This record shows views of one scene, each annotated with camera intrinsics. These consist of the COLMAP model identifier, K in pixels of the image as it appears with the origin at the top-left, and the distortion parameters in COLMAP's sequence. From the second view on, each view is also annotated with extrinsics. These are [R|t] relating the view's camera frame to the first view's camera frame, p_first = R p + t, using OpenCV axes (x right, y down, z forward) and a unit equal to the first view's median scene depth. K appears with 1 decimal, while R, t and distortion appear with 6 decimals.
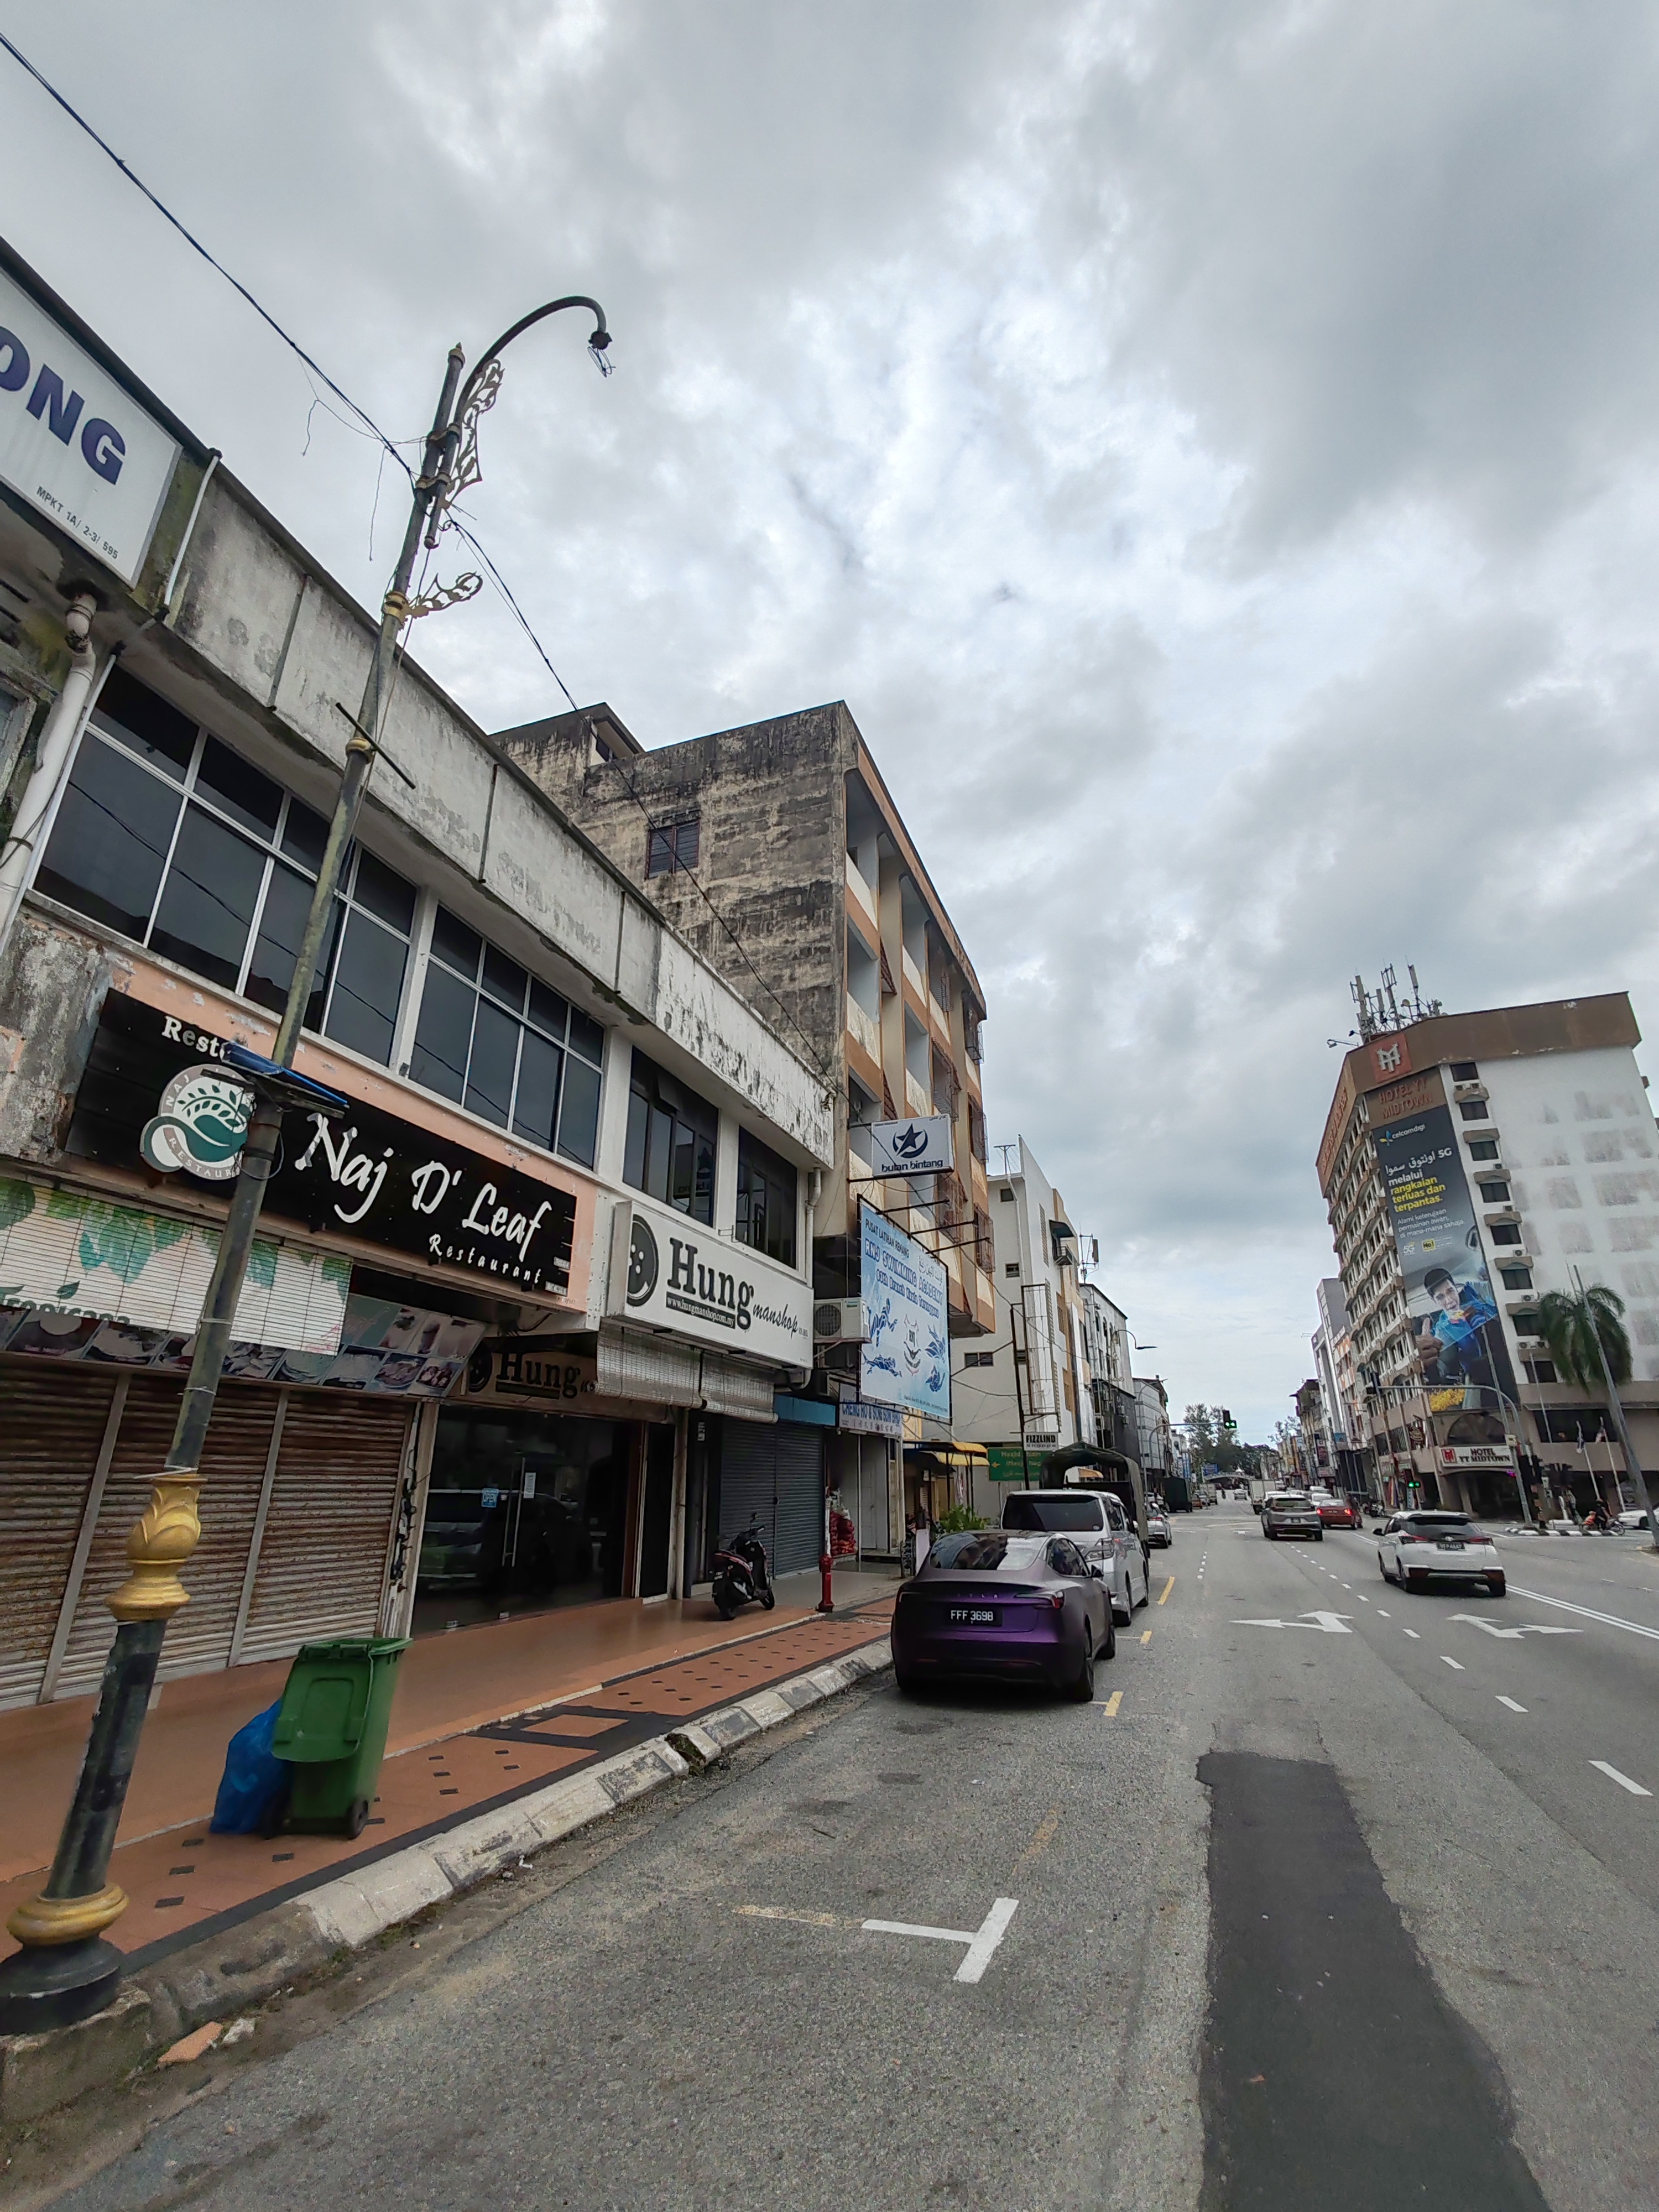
lens RADIAL K [[1000.3, 0, 817.7], [0, 1000.3, 1098.2], [0, 0, 1]] dist [-0.004198, 0.004612]
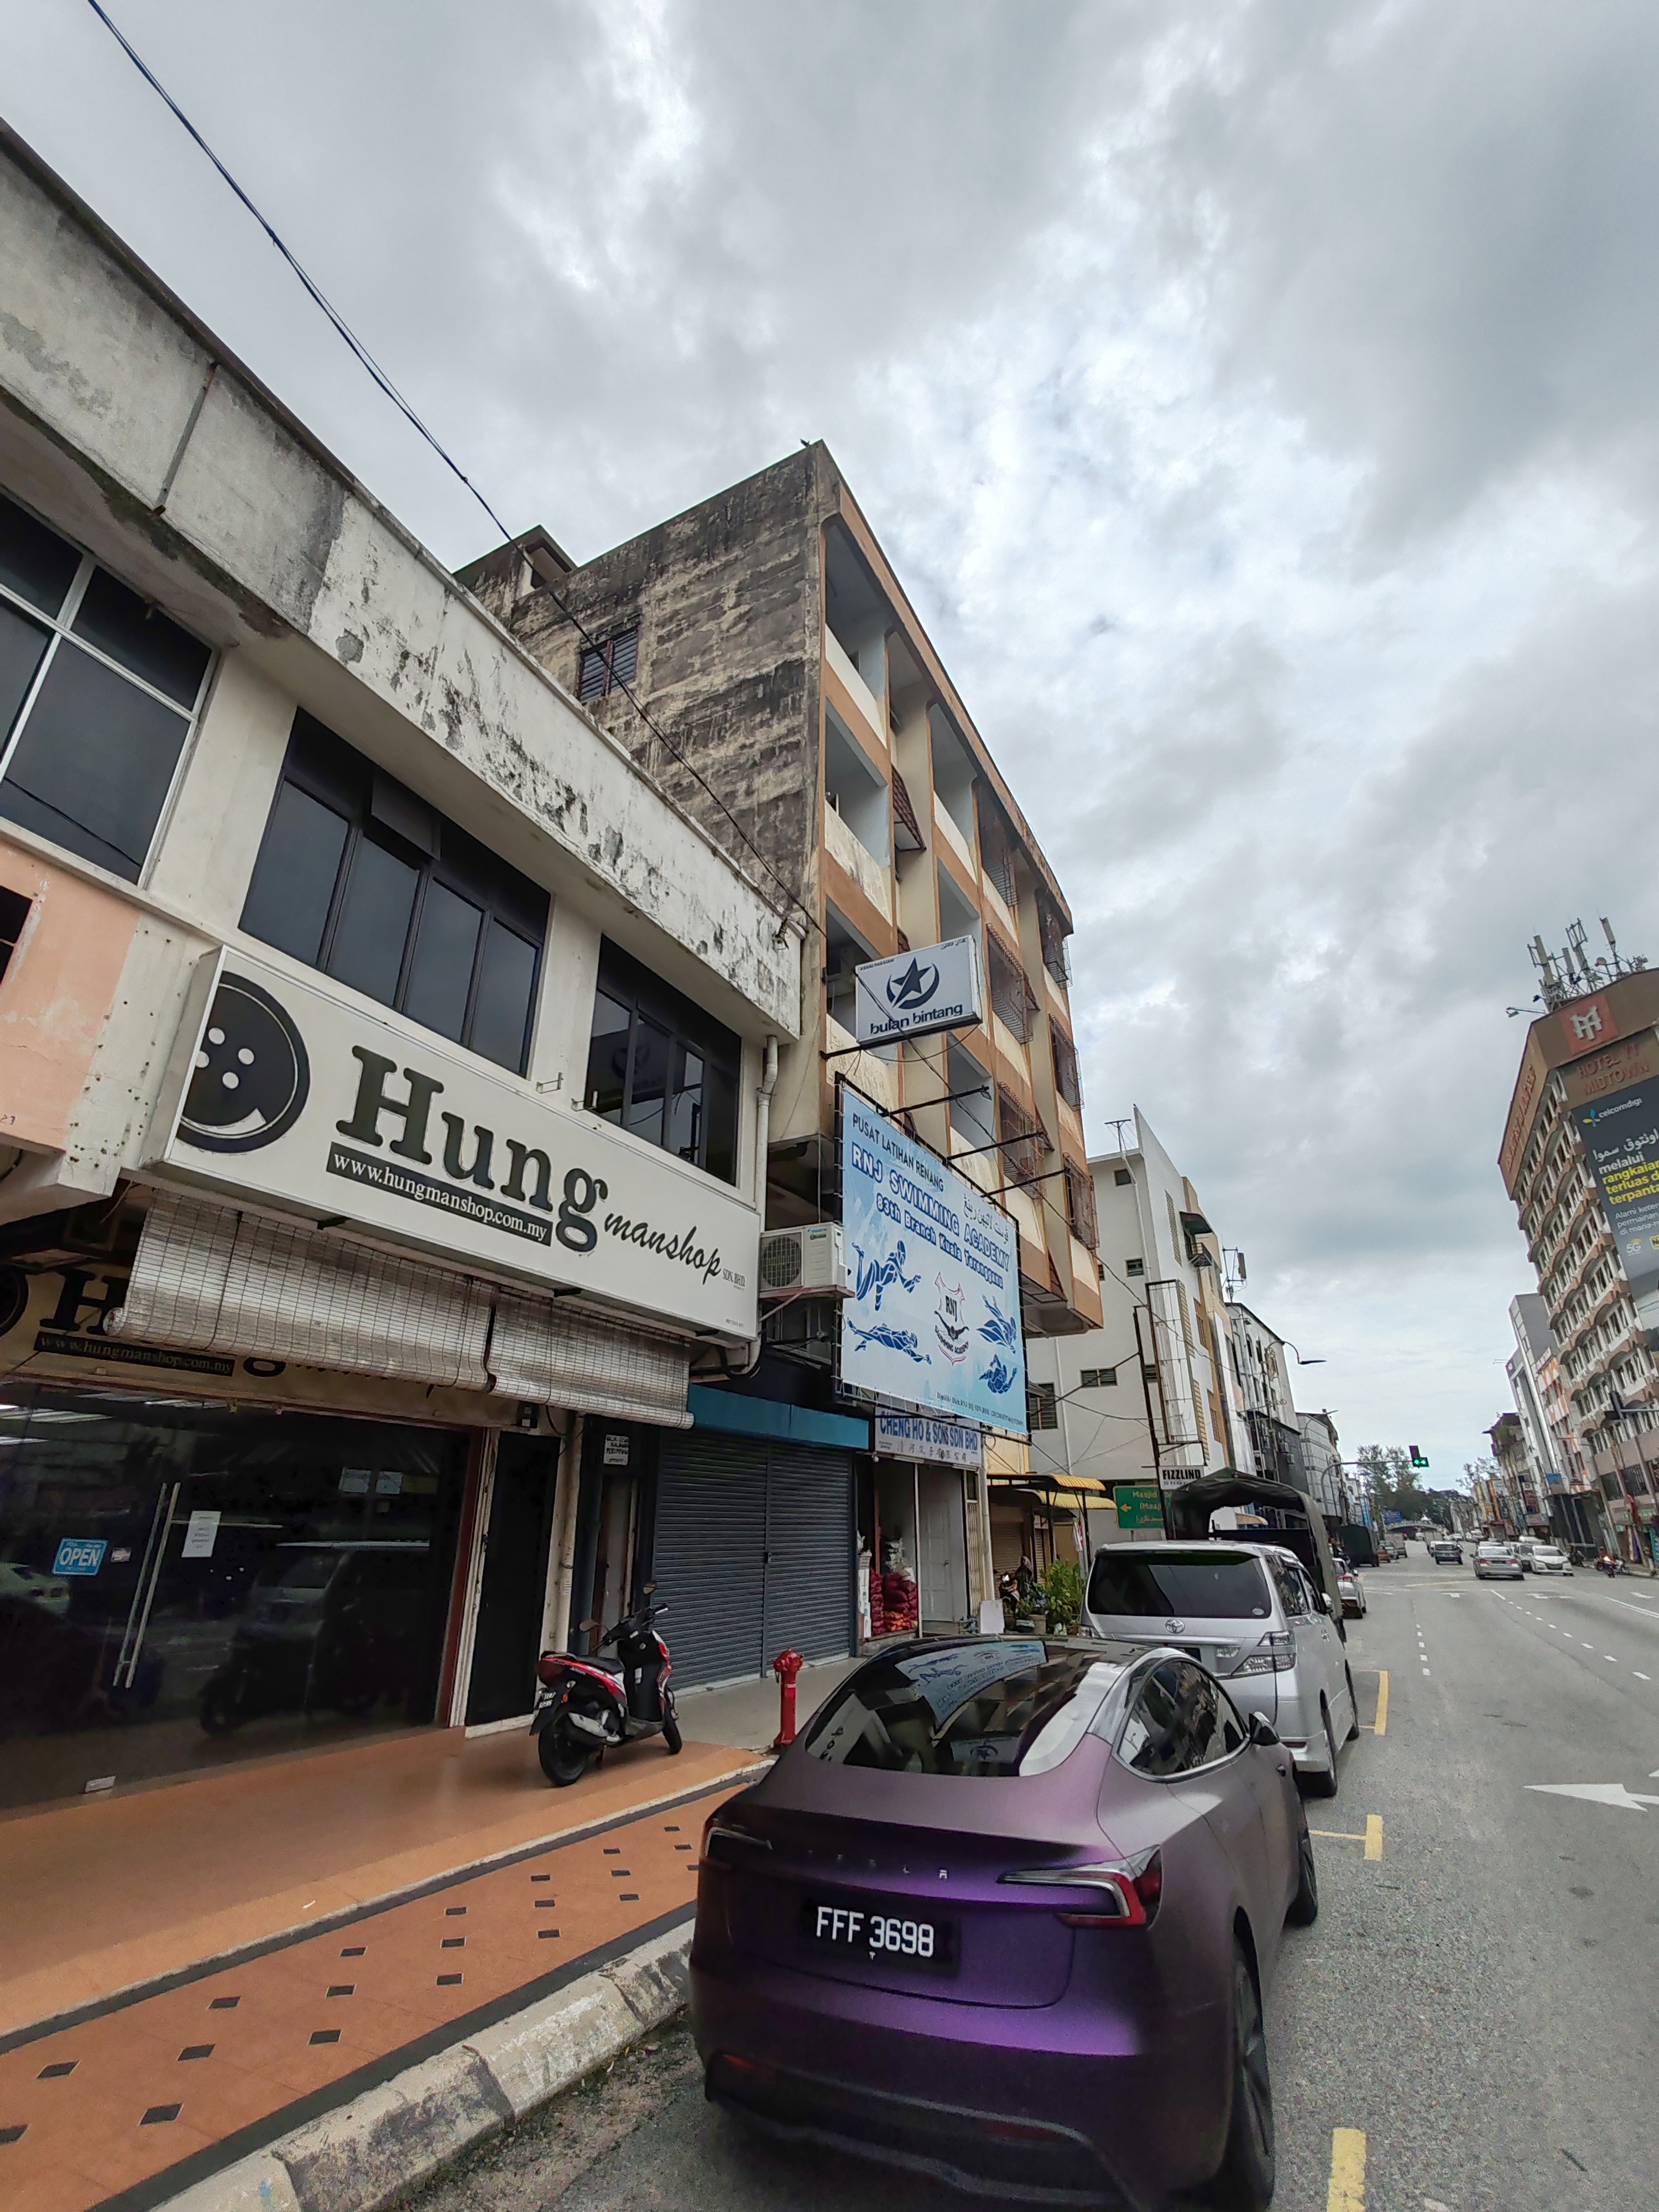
lens RADIAL K [[1000.3, 0, 817.7], [0, 1000.3, 1098.2], [0, 0, 1]] dist [-0.004198, 0.004612]
pose [[0.991212, -0.052876, -0.121254, 0.099390], [0.047642, 0.997820, -0.045665, 0.133001], [0.123404, 0.039487, 0.991571, 0.342231]]
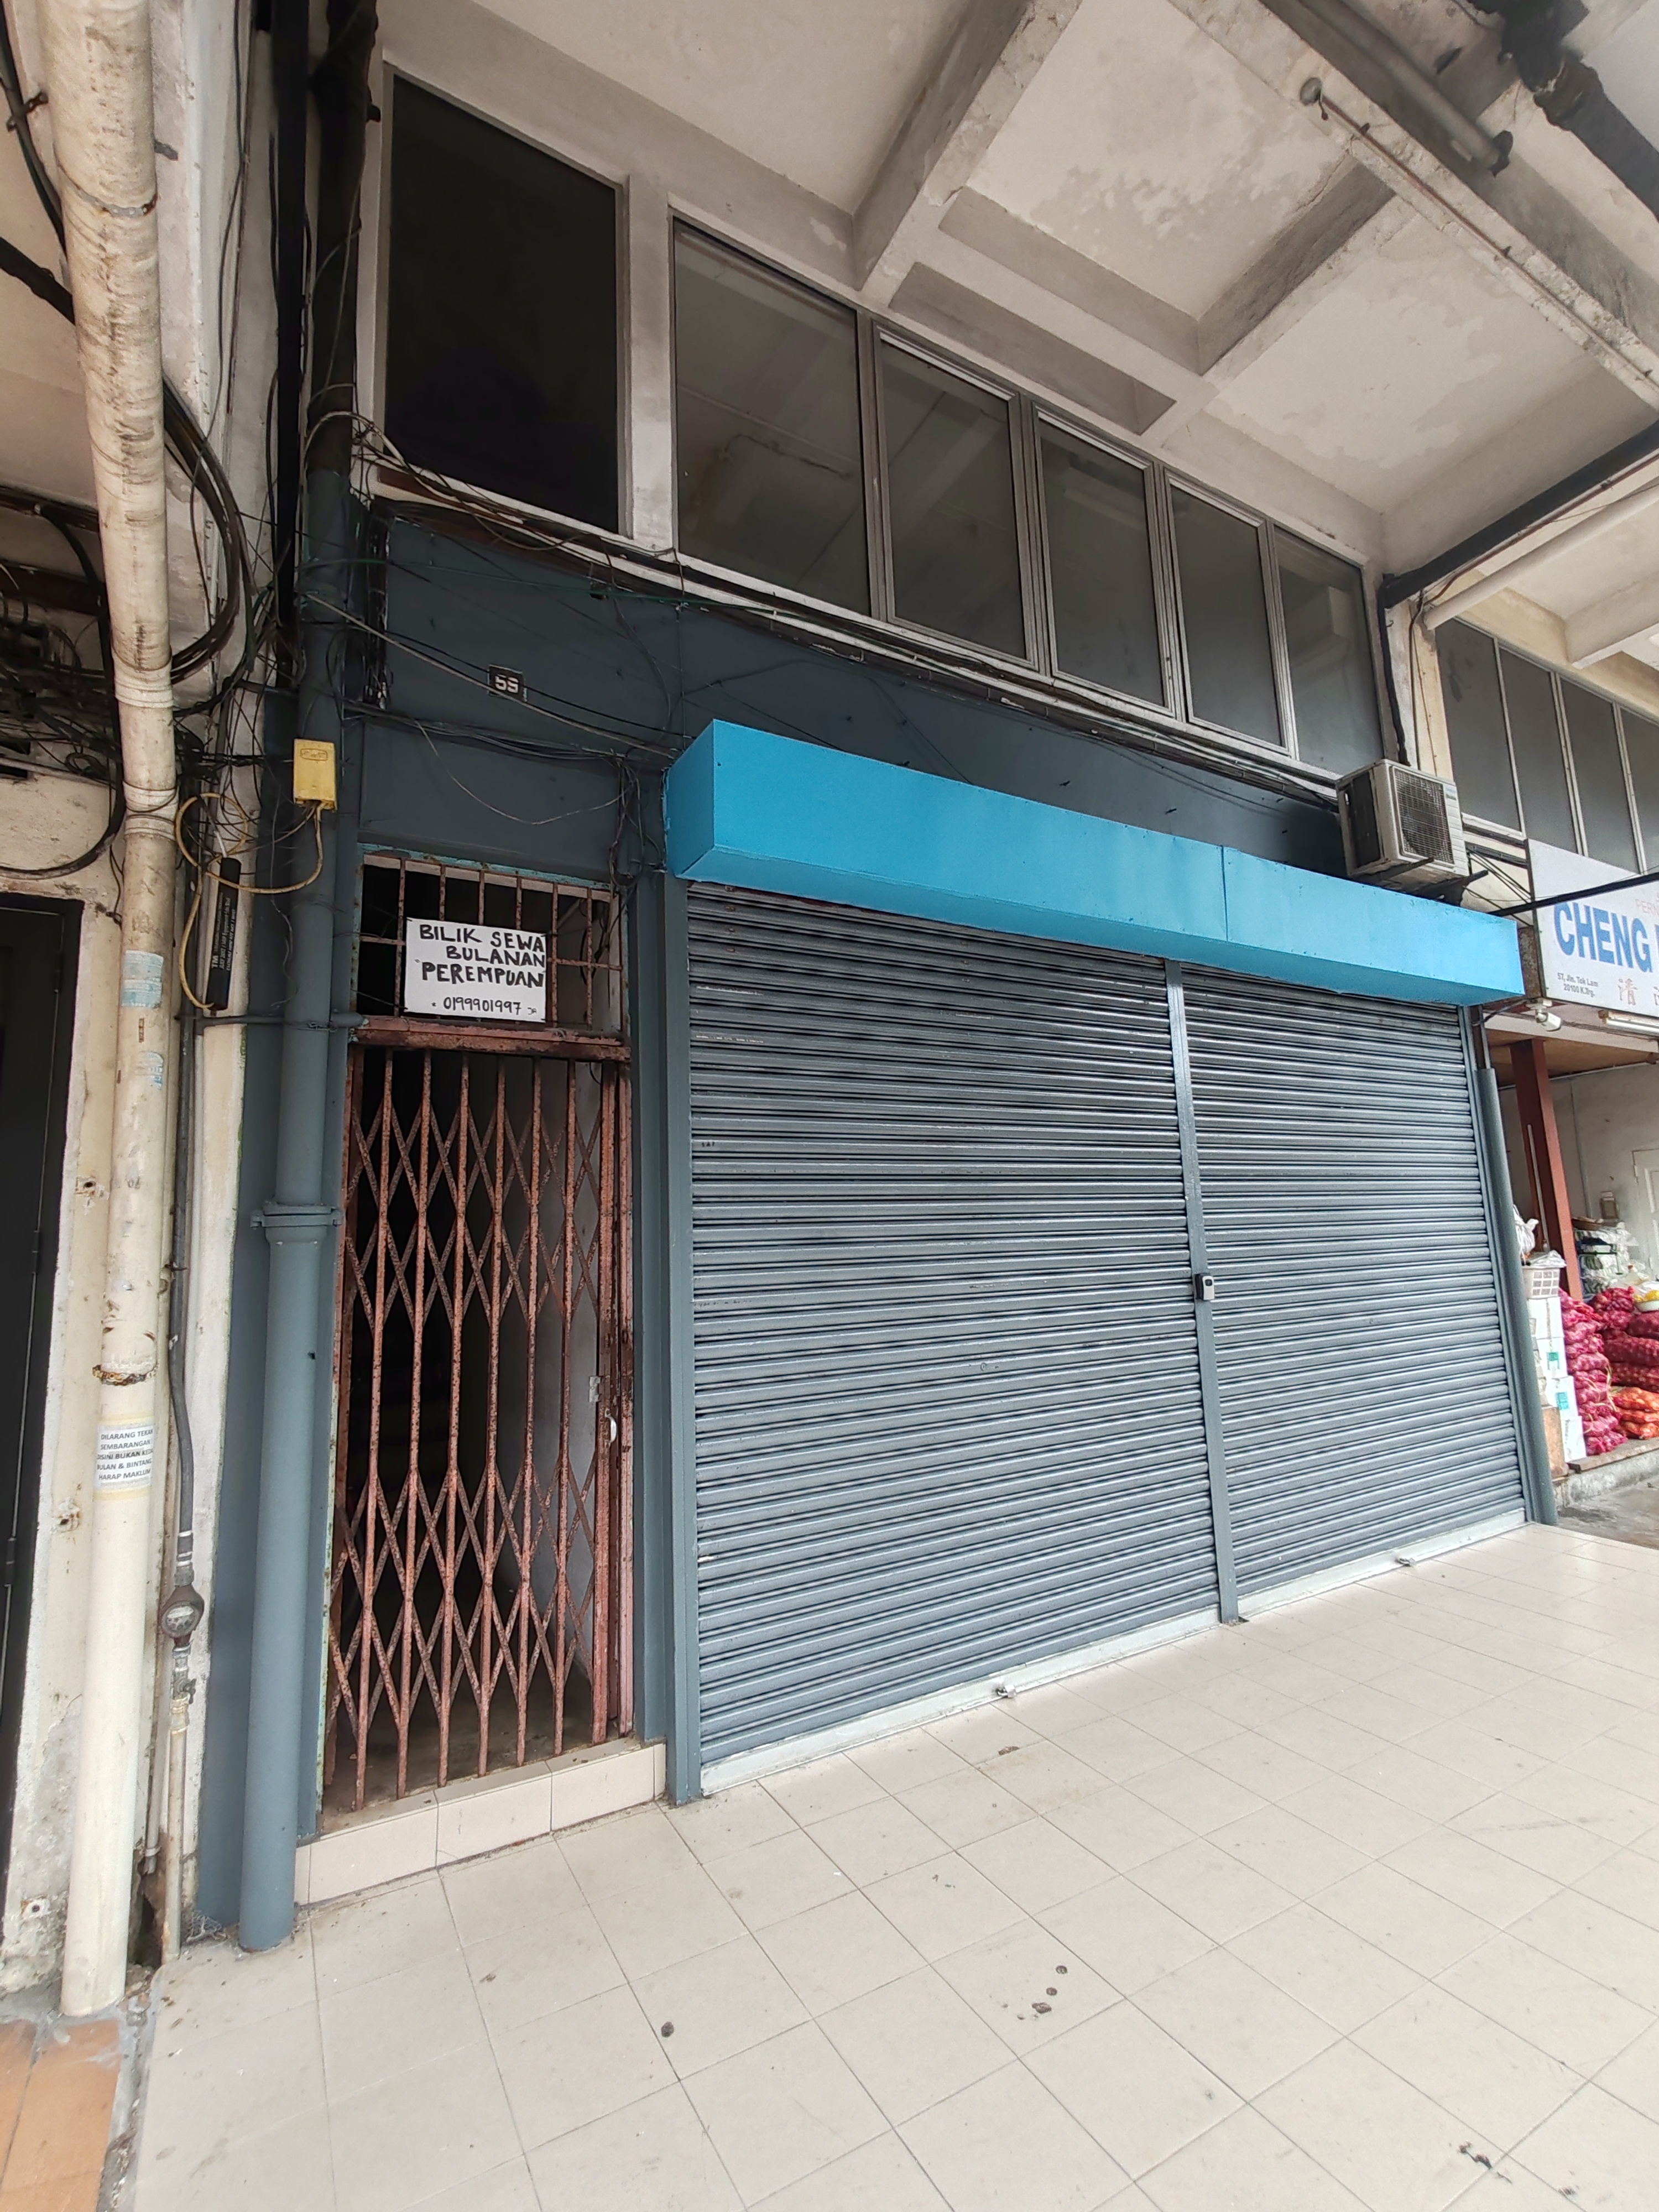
lens RADIAL K [[1000.3, 0, 817.7], [0, 1000.3, 1098.2], [0, 0, 1]] dist [-0.004198, 0.004612]
pose [[0.769718, -0.126312, -0.625763, 0.042575], [0.264096, 0.955422, 0.131996, 0.332043], [0.581195, -0.266861, 0.768763, 0.846896]]
